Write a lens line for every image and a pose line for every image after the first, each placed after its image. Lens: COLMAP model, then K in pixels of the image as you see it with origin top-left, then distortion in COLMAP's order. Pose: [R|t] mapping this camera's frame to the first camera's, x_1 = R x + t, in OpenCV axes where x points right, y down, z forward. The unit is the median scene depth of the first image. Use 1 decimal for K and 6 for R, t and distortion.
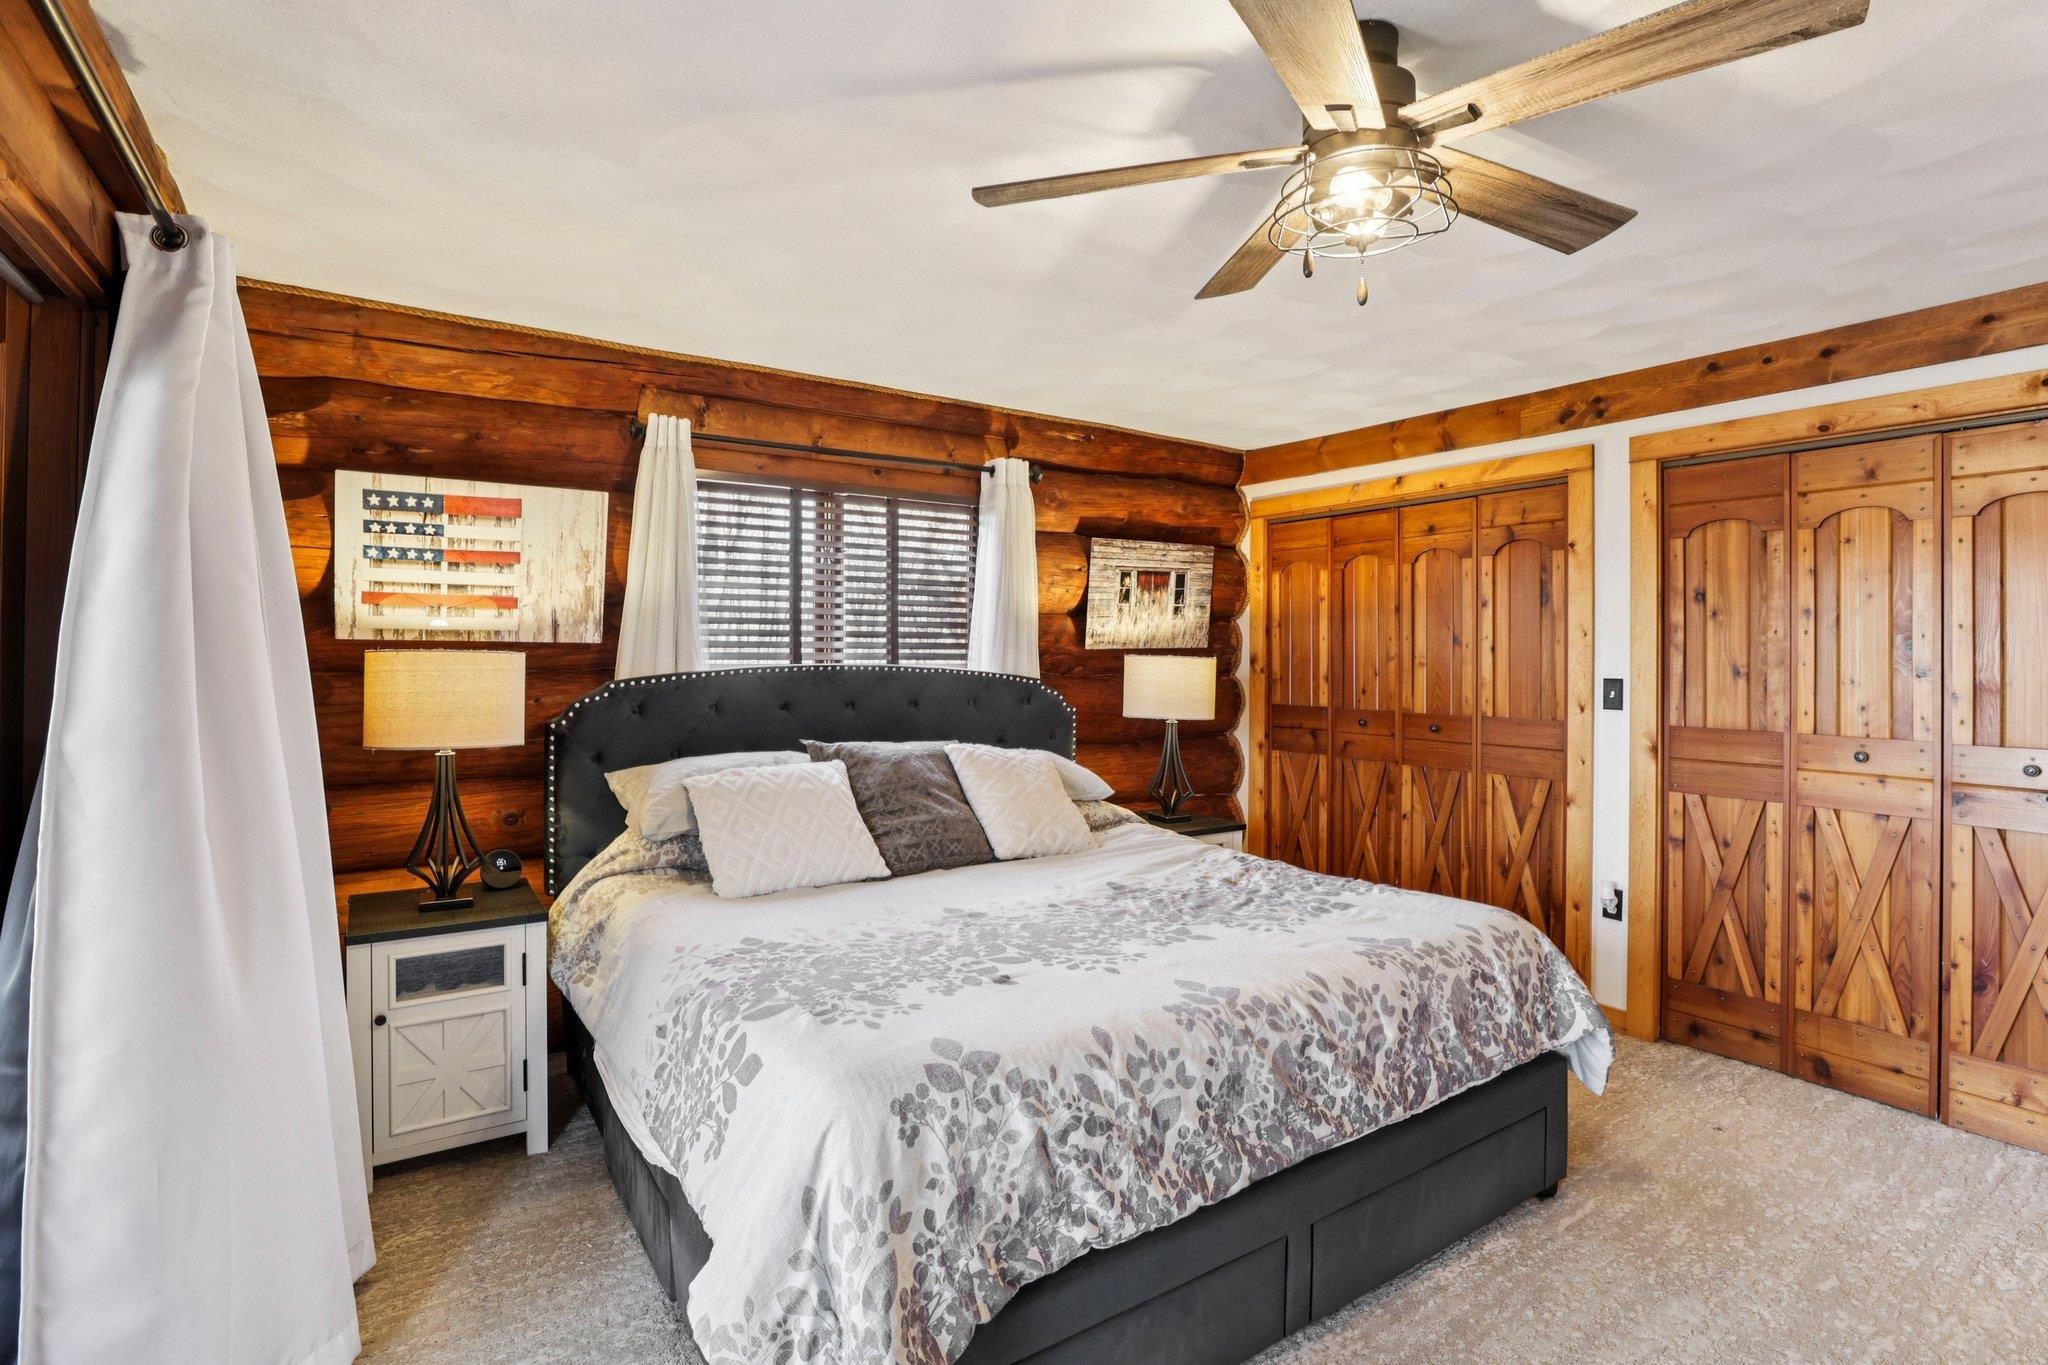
lens RADIAL K [[953.2, 0, 964.1], [0, 953.2, 645.1], [0, 0, 1]] dist [-0.042383, 0.011789]
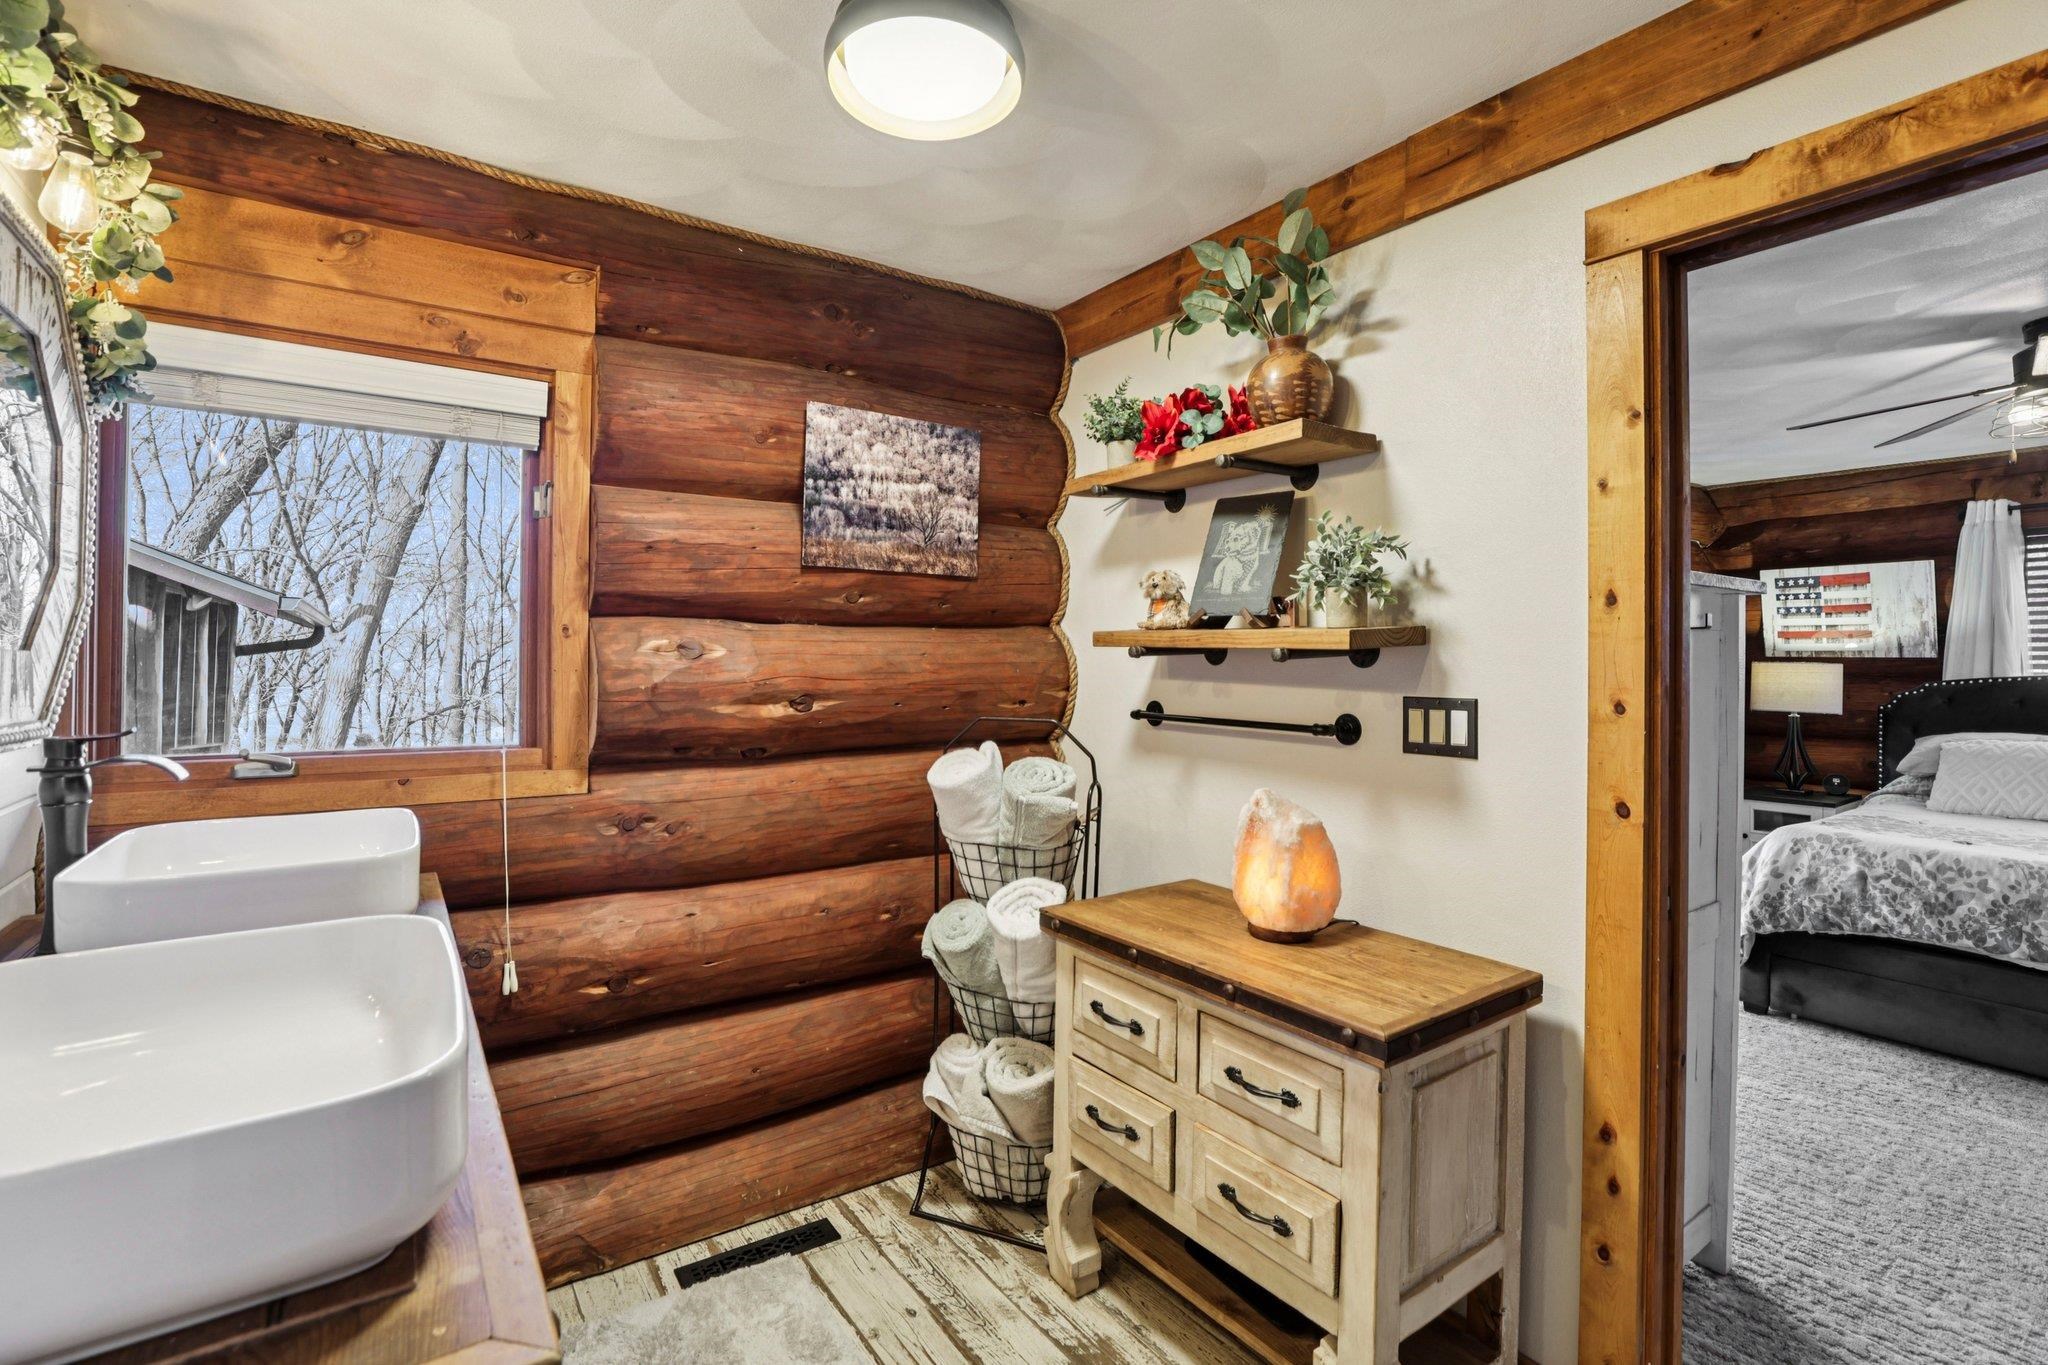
lens RADIAL K [[953.2, 0, 1019.0], [0, 953.2, 669.2], [0, 0, 1]] dist [-0.042383, 0.011789]
pose [[0.020570, 0.003510, -0.999782, 1.217611], [0.005344, 0.999979, 0.003621, 0.003870], [0.999774, -0.005418, 0.020551, -0.577868]]
